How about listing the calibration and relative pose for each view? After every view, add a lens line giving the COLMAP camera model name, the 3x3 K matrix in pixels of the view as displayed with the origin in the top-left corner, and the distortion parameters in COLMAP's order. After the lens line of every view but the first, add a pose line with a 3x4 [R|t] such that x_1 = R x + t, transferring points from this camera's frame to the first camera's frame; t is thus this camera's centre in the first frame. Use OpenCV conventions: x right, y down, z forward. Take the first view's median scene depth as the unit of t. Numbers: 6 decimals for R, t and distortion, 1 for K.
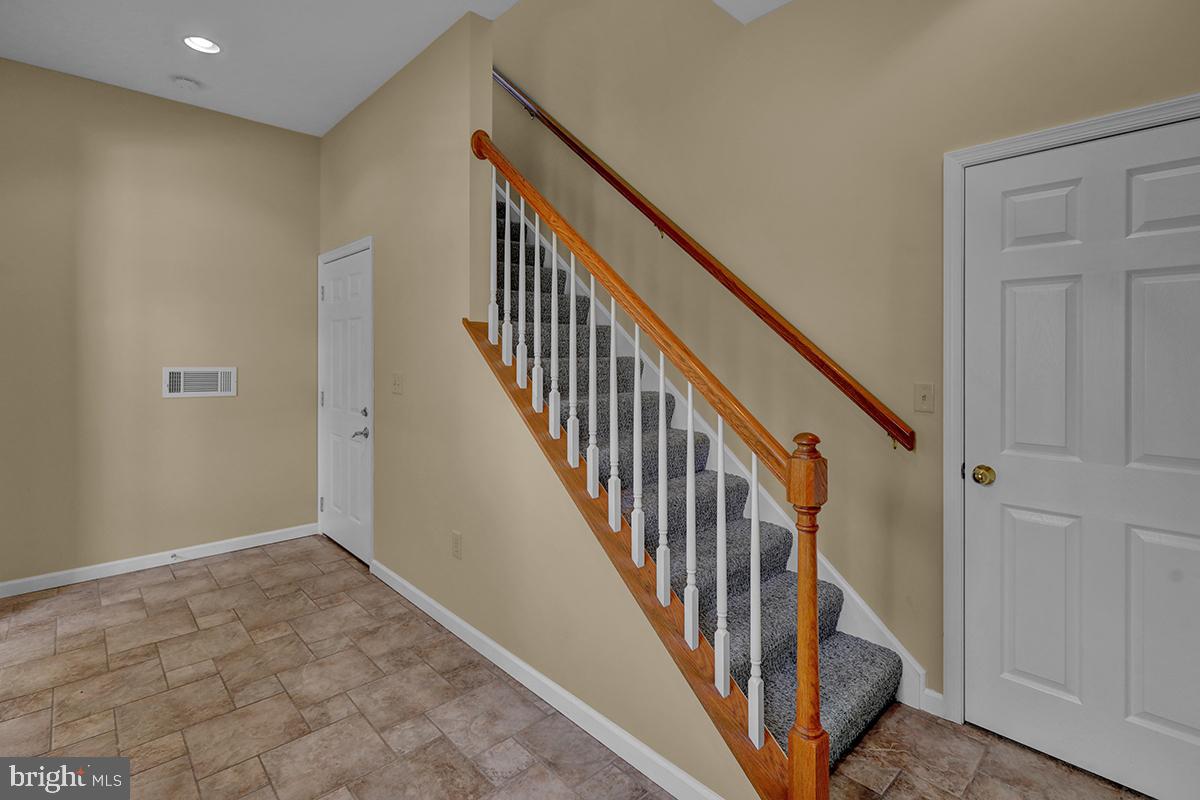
lens RADIAL K [[562.2, 0, 597.9], [0, 562.2, 347.0], [0, 0, 1]] dist [-0.000728, 0.000372]
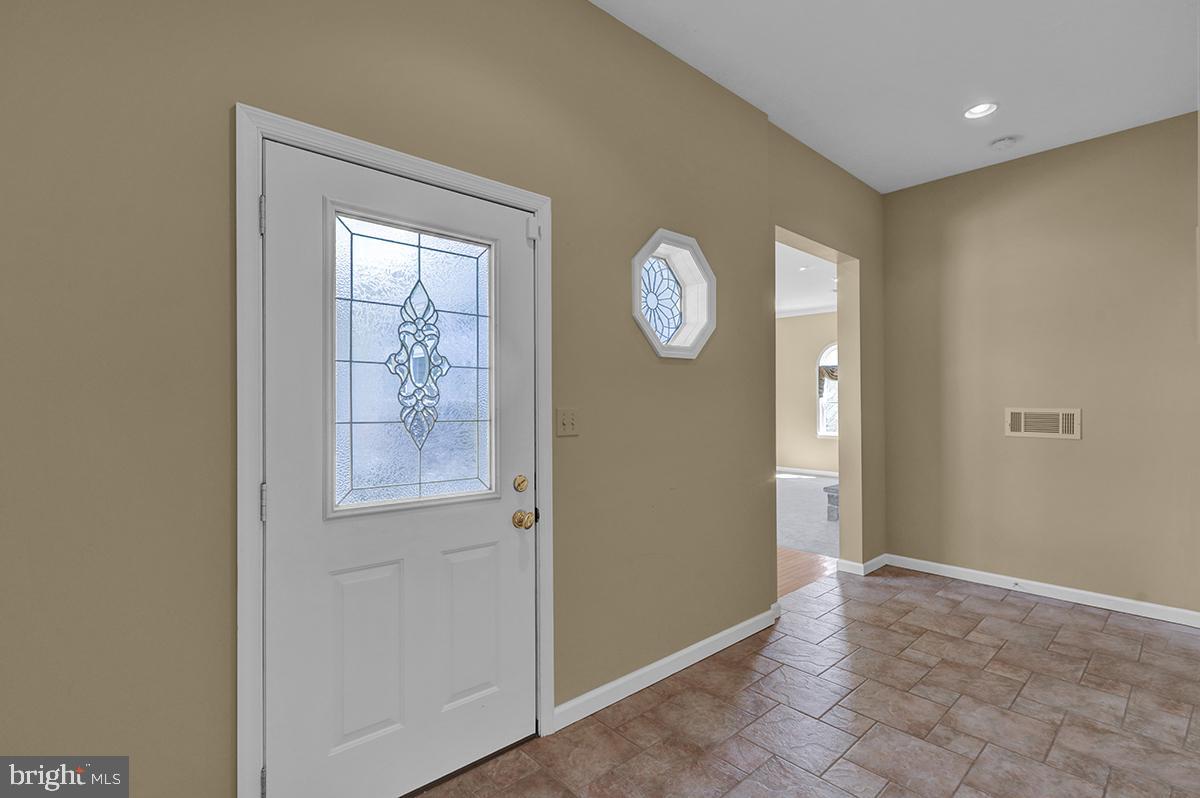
lens RADIAL K [[542.9, 0, 590.8], [0, 542.9, 400.1], [0, 0, 1]] dist [0.000280, -0.000185]
pose [[-0.029665, -0.011242, -0.999497, 0.408547], [0.014613, 0.999825, -0.011680, 0.028369], [0.999453, -0.014952, -0.029495, 0.297722]]
